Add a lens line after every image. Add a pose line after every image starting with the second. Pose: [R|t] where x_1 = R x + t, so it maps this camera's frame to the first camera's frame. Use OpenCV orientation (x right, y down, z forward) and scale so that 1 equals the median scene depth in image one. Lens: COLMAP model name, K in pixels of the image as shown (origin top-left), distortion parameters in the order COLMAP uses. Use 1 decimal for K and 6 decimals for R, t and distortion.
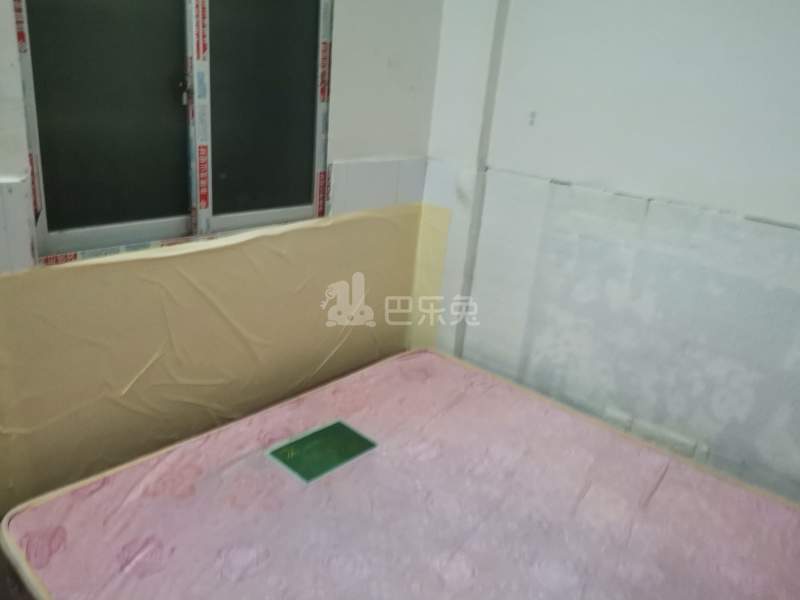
lens RADIAL K [[626.6, 0, 400.0], [0, 626.6, 300.0], [0, 0, 1]] dist [0.004317, 0.000782]
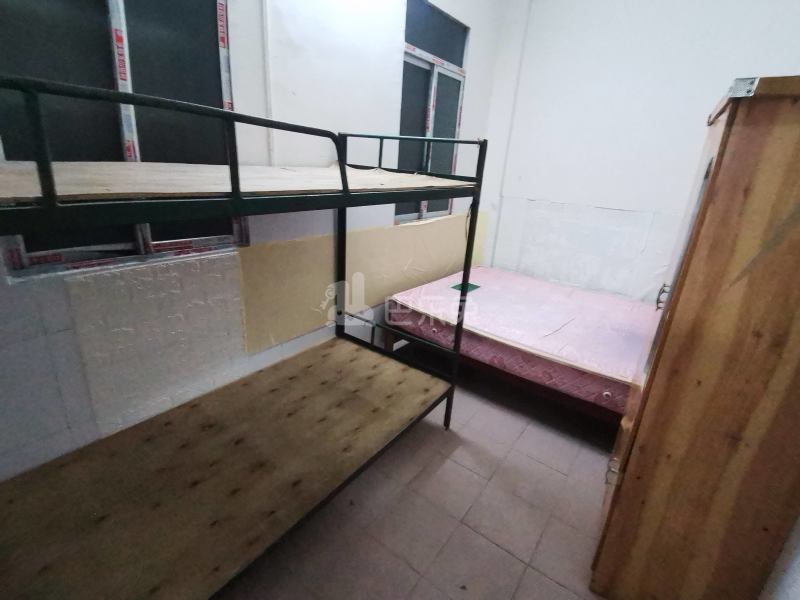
lens RADIAL K [[390.2, 0, 400.0], [0, 390.2, 300.0], [0, 0, 1]] dist [-0.000007, -0.015505]
pose [[0.996875, -0.047698, 0.062967, -0.533638], [0.047446, 0.998859, 0.005500, 0.257885], [-0.063158, -0.002495, 0.998000, -0.836133]]
